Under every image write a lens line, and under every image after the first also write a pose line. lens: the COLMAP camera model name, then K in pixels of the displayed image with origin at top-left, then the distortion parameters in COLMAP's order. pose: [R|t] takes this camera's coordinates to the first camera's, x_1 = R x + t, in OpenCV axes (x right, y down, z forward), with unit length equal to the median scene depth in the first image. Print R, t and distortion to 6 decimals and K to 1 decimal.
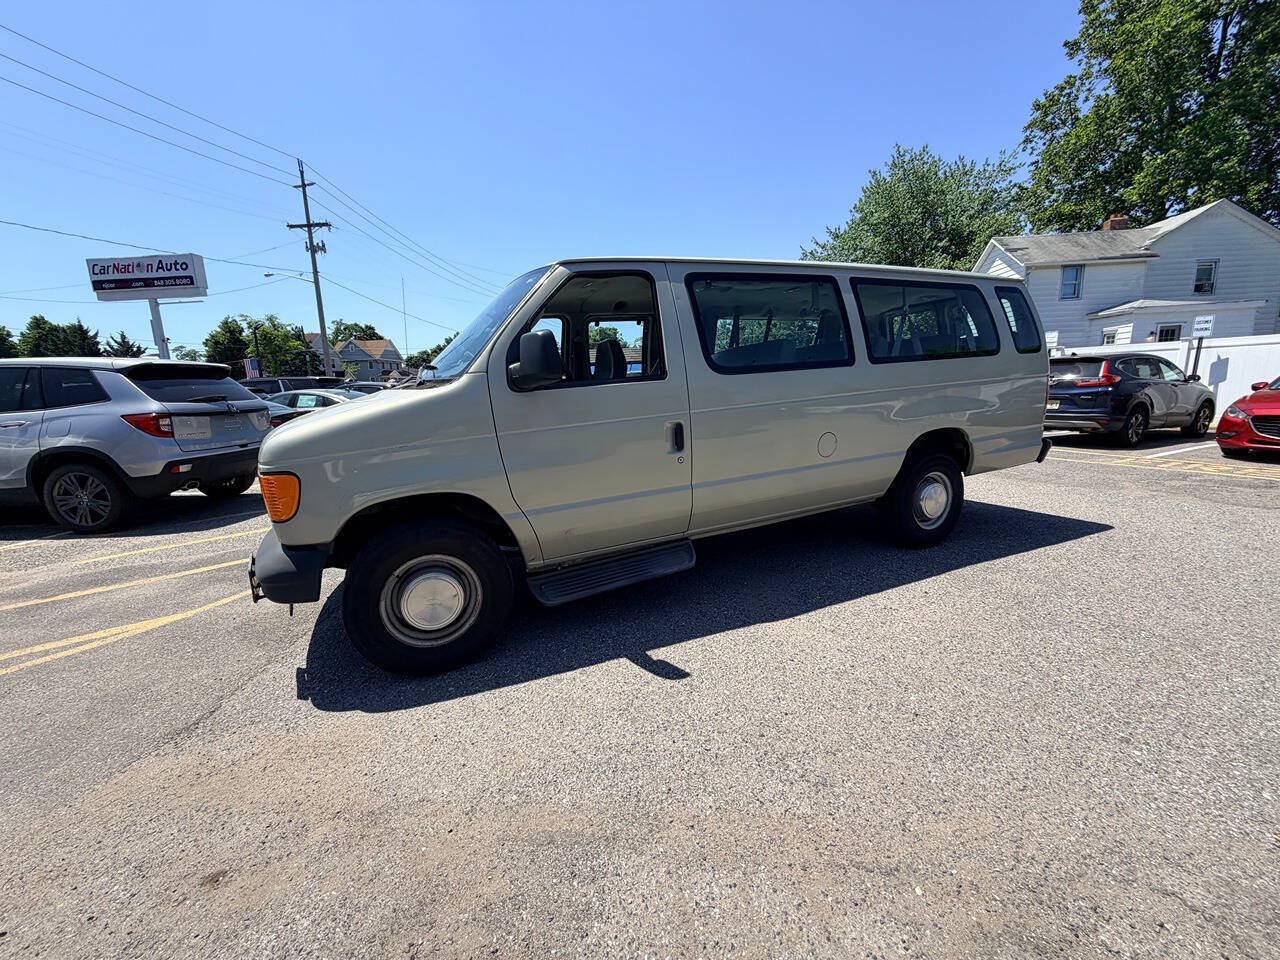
lens RADIAL K [[508.9, 0, 638.9], [0, 508.9, 474.9], [0, 0, 1]] dist [-0.000034, 0.000092]
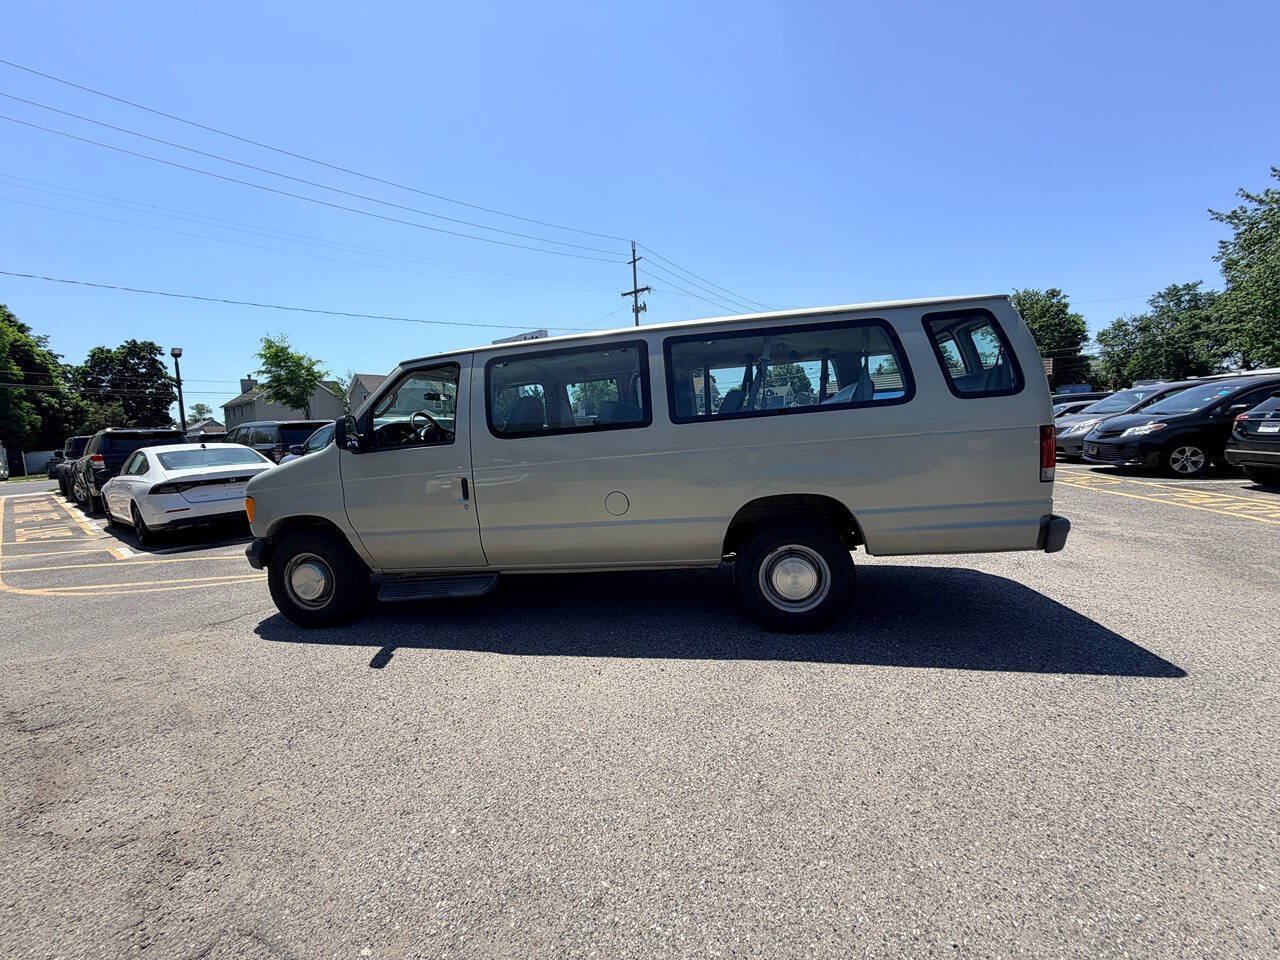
lens RADIAL K [[508.9, 0, 639.6], [0, 508.9, 478.1], [0, 0, 1]] dist [-0.000034, 0.000092]
pose [[0.820844, 0.049157, -0.569034, 0.625552], [-0.076585, 0.996765, -0.024368, -0.055905], [0.565995, 0.063582, 0.821953, 0.111607]]
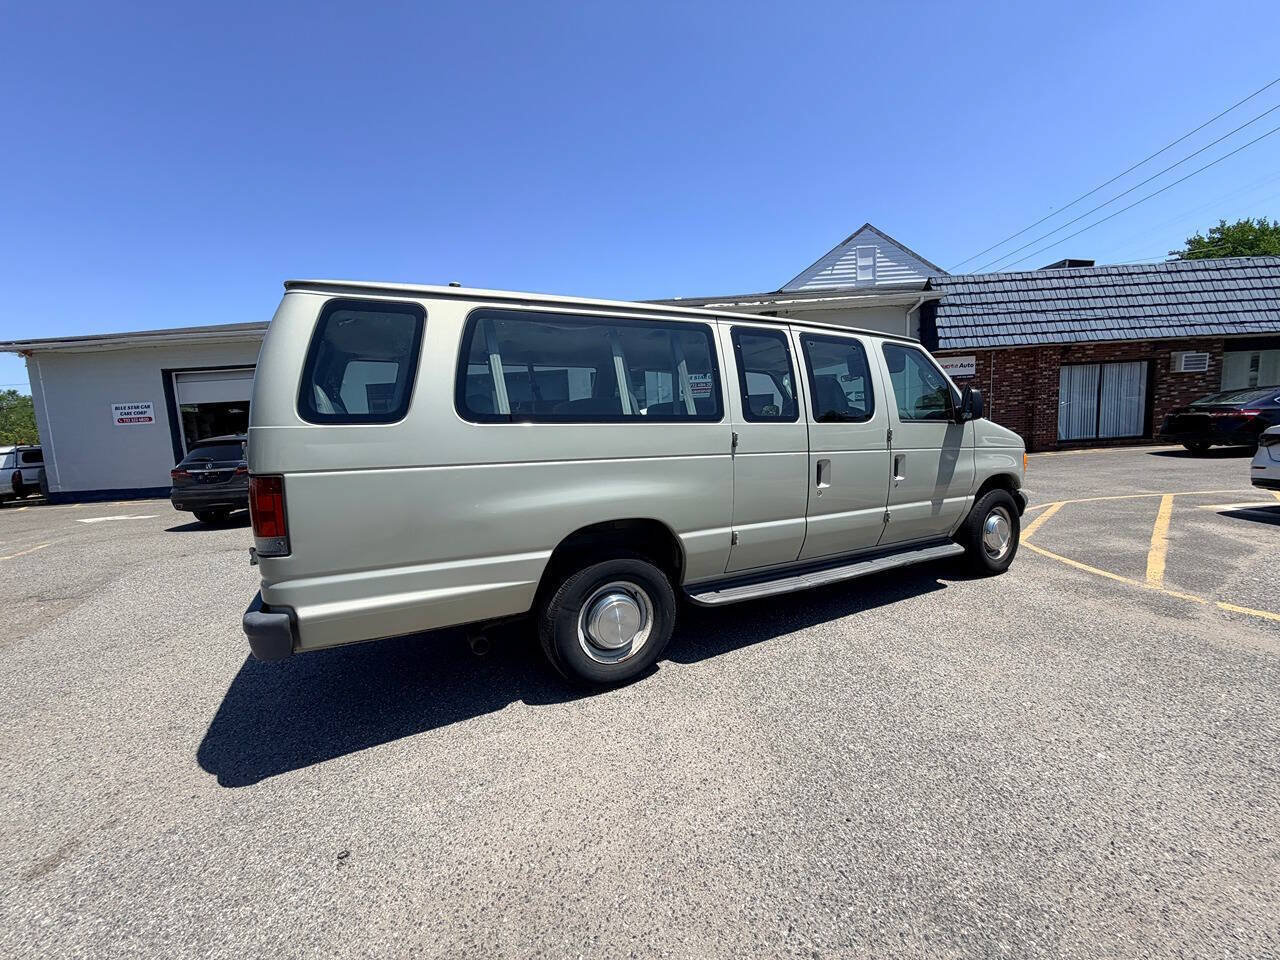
lens RADIAL K [[508.9, 0, 639.1], [0, 508.9, 478.2], [0, 0, 1]] dist [-0.000034, 0.000092]
pose [[-0.995222, 0.089567, -0.038861, 0.259925], [0.076313, 0.961884, 0.262594, -0.288022], [0.060900, 0.258373, -0.964124, 1.546742]]
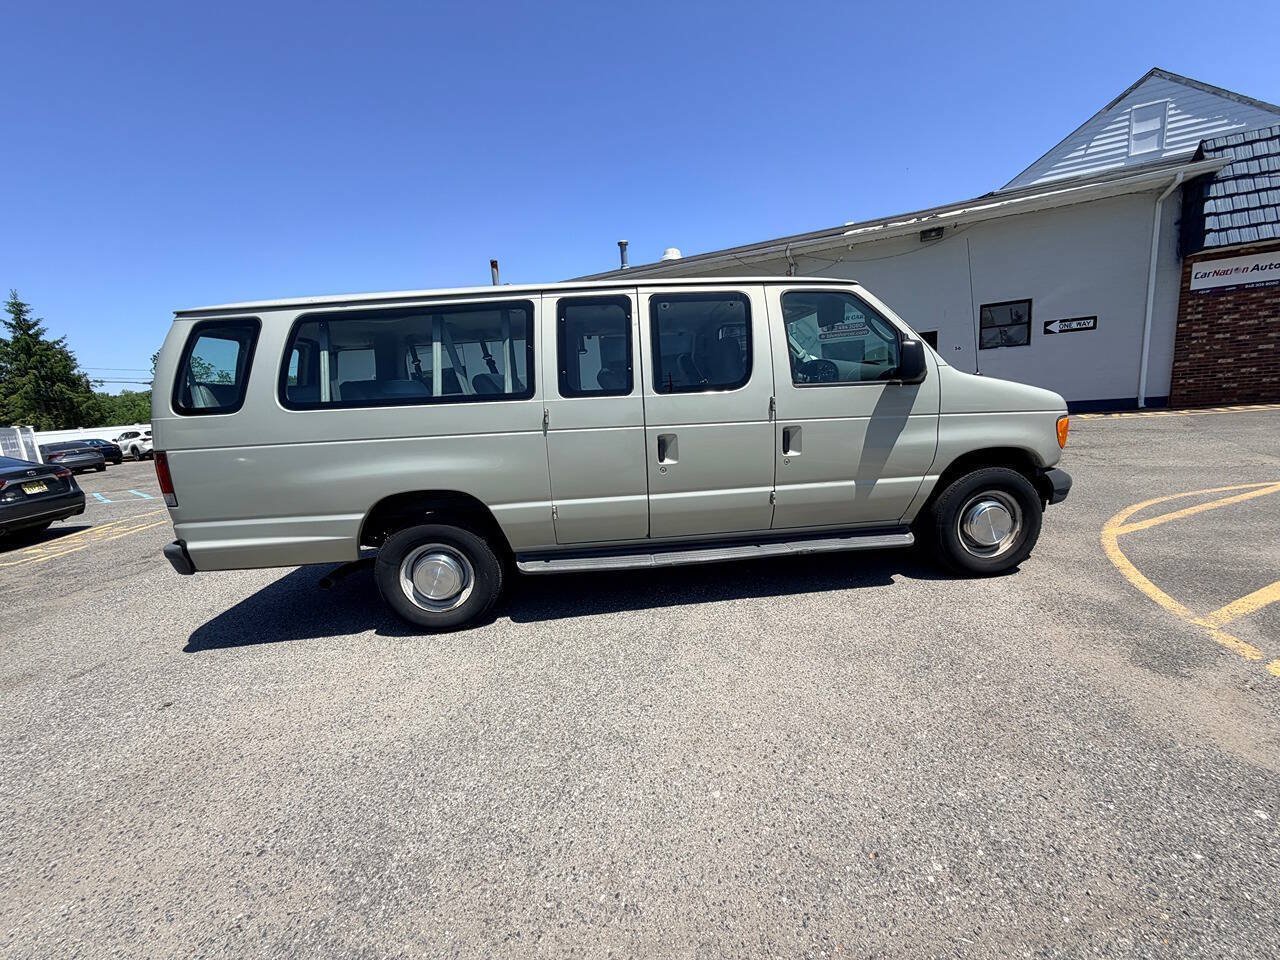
lens RADIAL K [[508.9, 0, 636.8], [0, 508.9, 478.7], [0, 0, 1]] dist [-0.000034, 0.000092]
pose [[-0.928137, 0.050044, 0.368860, -0.175596], [0.173222, 0.935157, 0.308993, -0.265848], [-0.329479, 0.350682, -0.876622, 1.489304]]
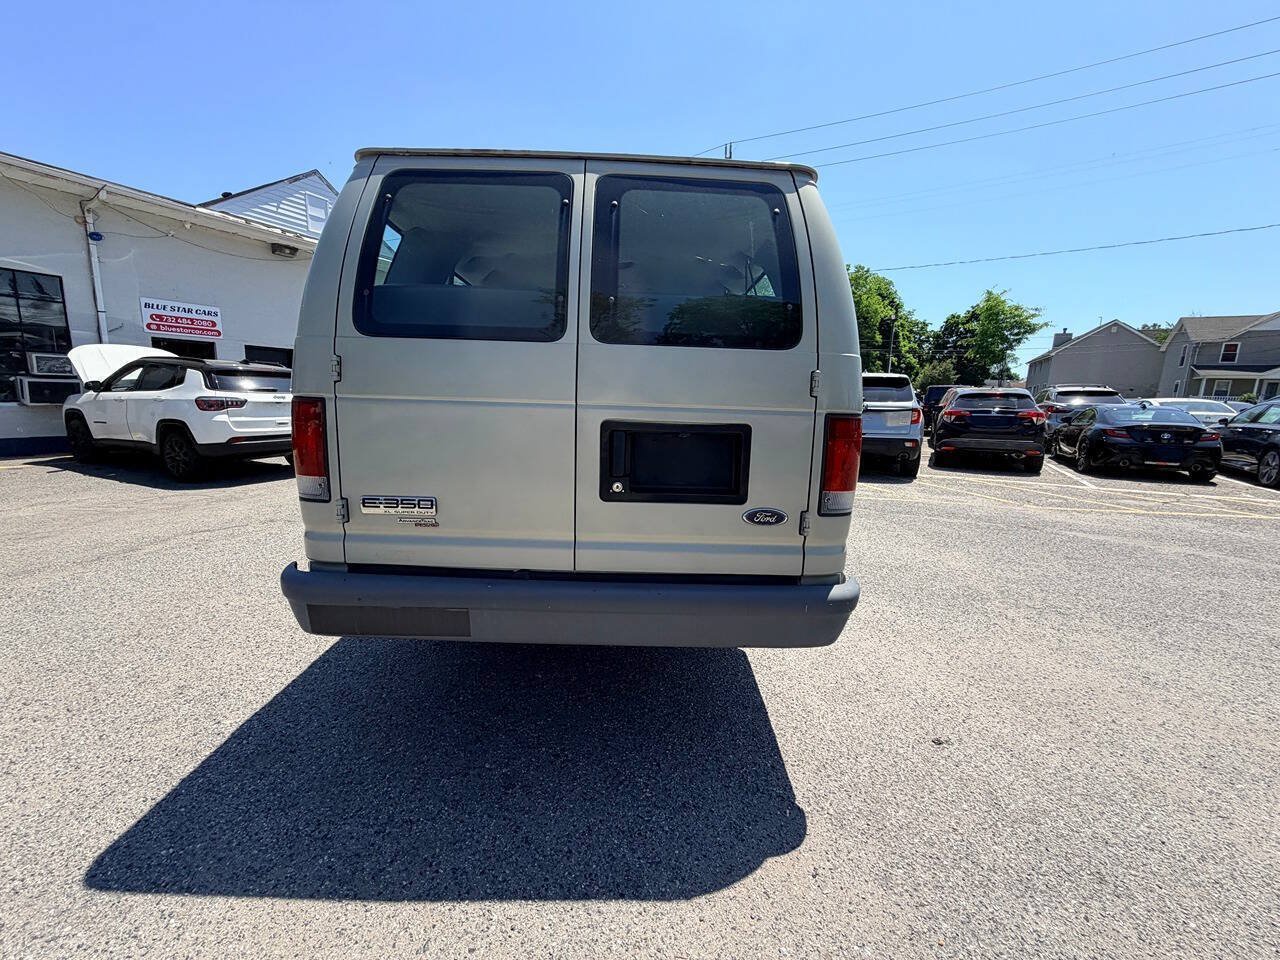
lens RADIAL K [[508.9, 0, 638.6], [0, 508.9, 478.0], [0, 0, 1]] dist [-0.000034, 0.000092]
pose [[-0.411670, 0.168632, -0.895595, 0.879155], [-0.164562, 0.952822, 0.255050, -0.232033], [0.896352, 0.252378, -0.364498, 1.159050]]
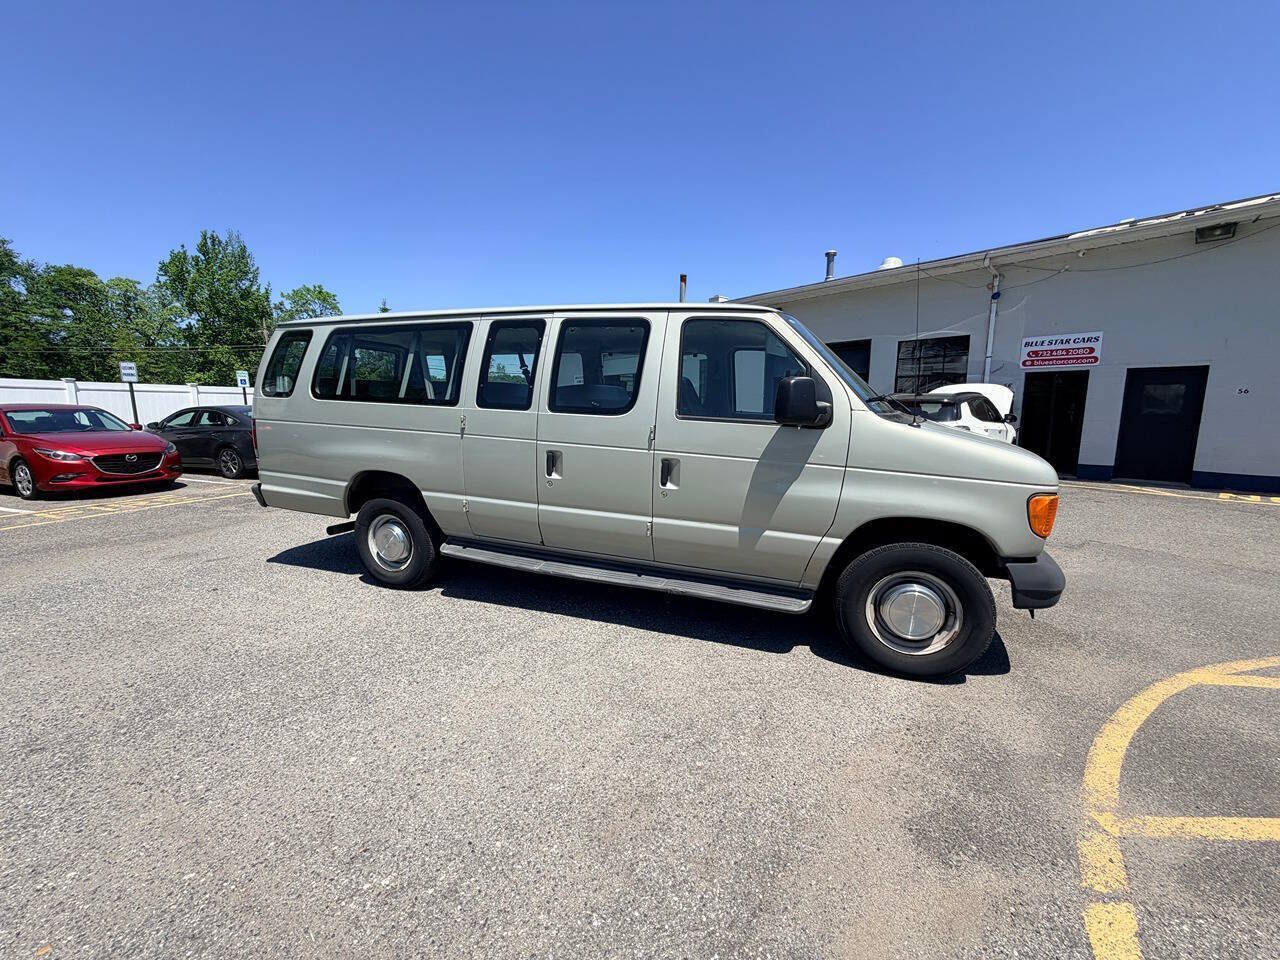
lens RADIAL K [[508.9, 0, 637.6], [0, 508.9, 479.3], [0, 0, 1]] dist [-0.000034, 0.000092]
pose [[-0.703229, -0.067457, 0.707756, -0.506428], [0.136931, 0.964000, 0.227935, -0.220454], [-0.697652, 0.257205, -0.668676, 1.300129]]
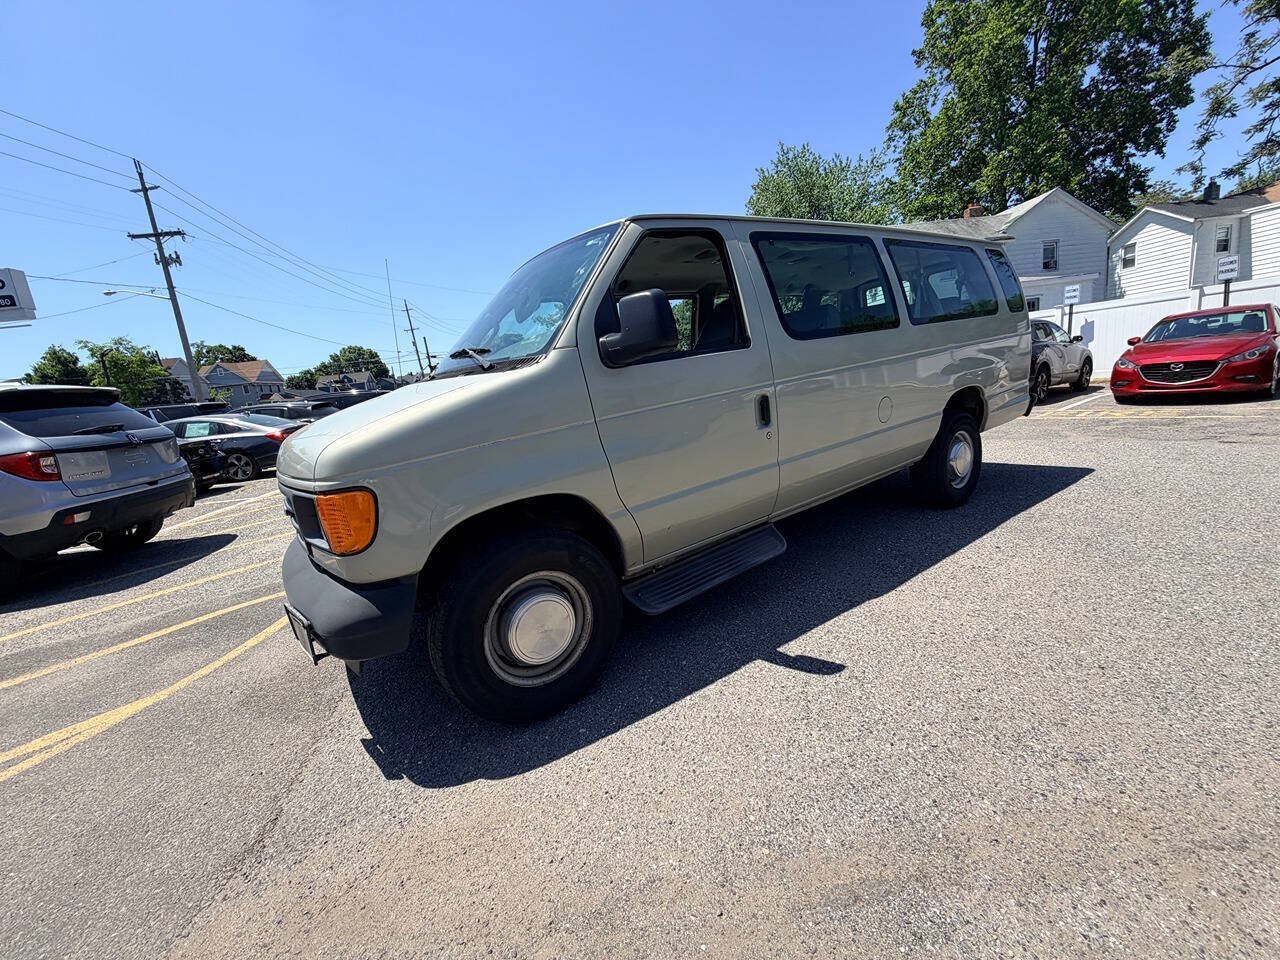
lens RADIAL K [[508.9, 0, 635.6], [0, 508.9, 474.9], [0, 0, 1]] dist [-0.000034, 0.000092]
pose [[0.981771, -0.102606, 0.159995, -0.166100], [0.103144, 0.994654, 0.004964, 0.006813], [-0.159649, 0.011629, 0.987105, 0.076360]]
